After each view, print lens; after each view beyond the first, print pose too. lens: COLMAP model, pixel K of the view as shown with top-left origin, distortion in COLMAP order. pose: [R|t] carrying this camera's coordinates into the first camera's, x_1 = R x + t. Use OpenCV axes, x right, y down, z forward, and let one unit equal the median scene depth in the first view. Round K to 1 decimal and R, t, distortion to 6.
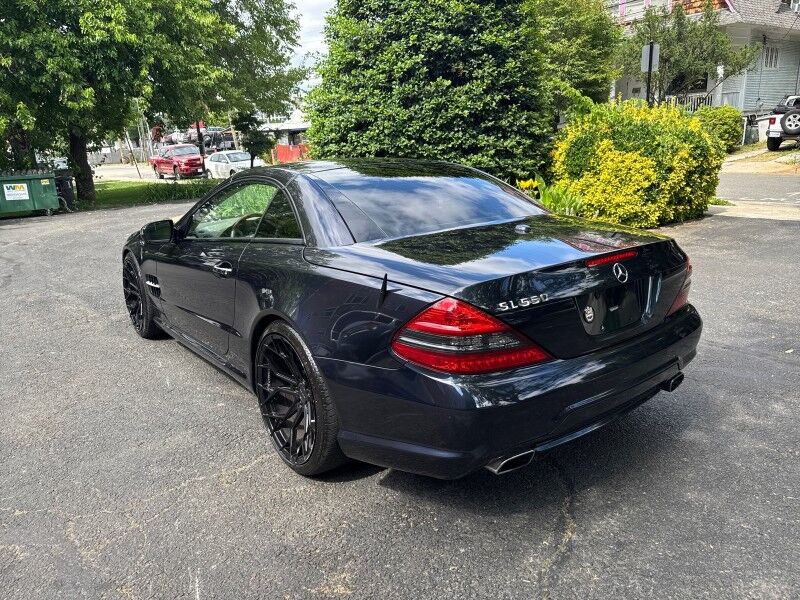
lens RADIAL K [[577.1, 0, 400.0], [0, 577.1, 300.0], [0, 0, 1]] dist [0.000786, -0.005179]
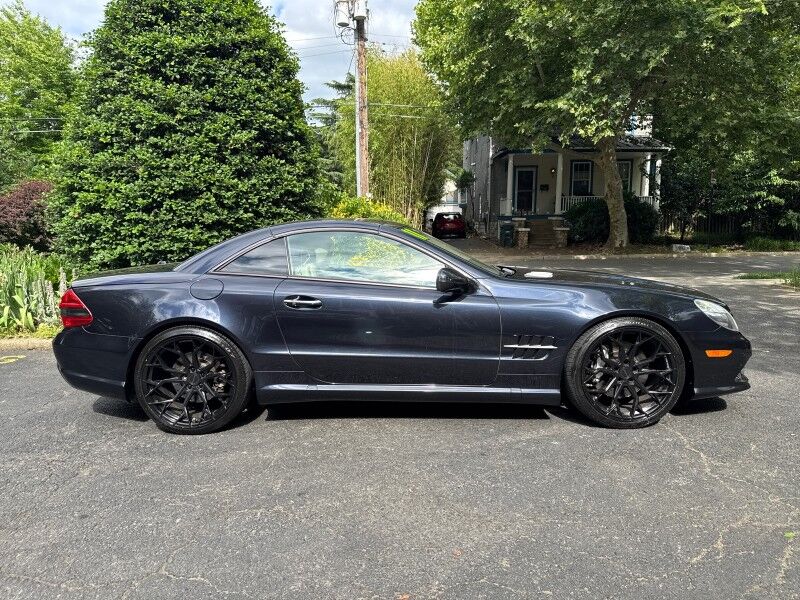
lens RADIAL K [[577.1, 0, 400.0], [0, 577.1, 300.0], [0, 0, 1]] dist [0.000786, -0.005179]
pose [[0.714039, -0.030104, 0.699458, -0.479463], [0.150326, 0.982365, -0.111179, 0.012144], [-0.683777, 0.184532, 0.705973, 0.171613]]
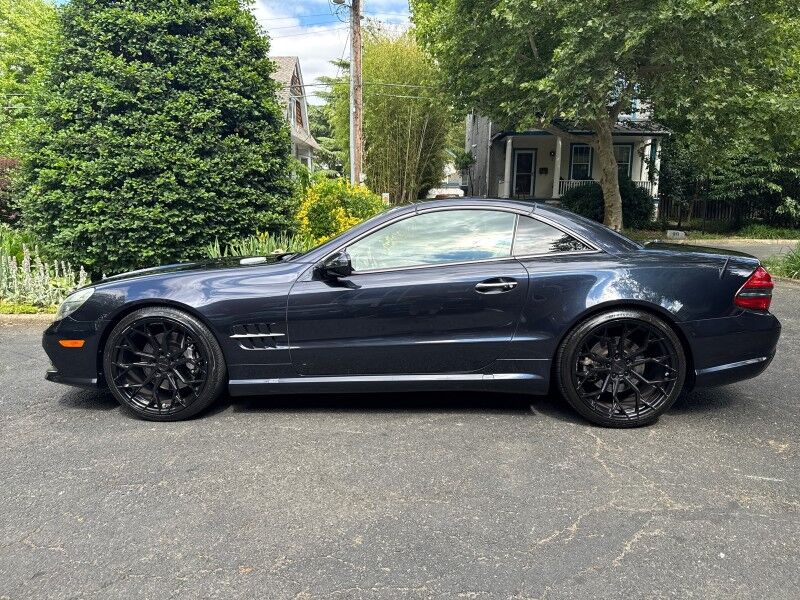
lens RADIAL K [[579.9, 0, 399.1], [0, 579.9, 296.9], [0, 0, 1]] dist [-0.002649, 0.000043]
pose [[0.722510, -0.035922, 0.690427, -0.428542], [0.132789, 0.987266, -0.087592, 0.023067], [-0.678489, 0.154967, 0.718079, 0.116316]]
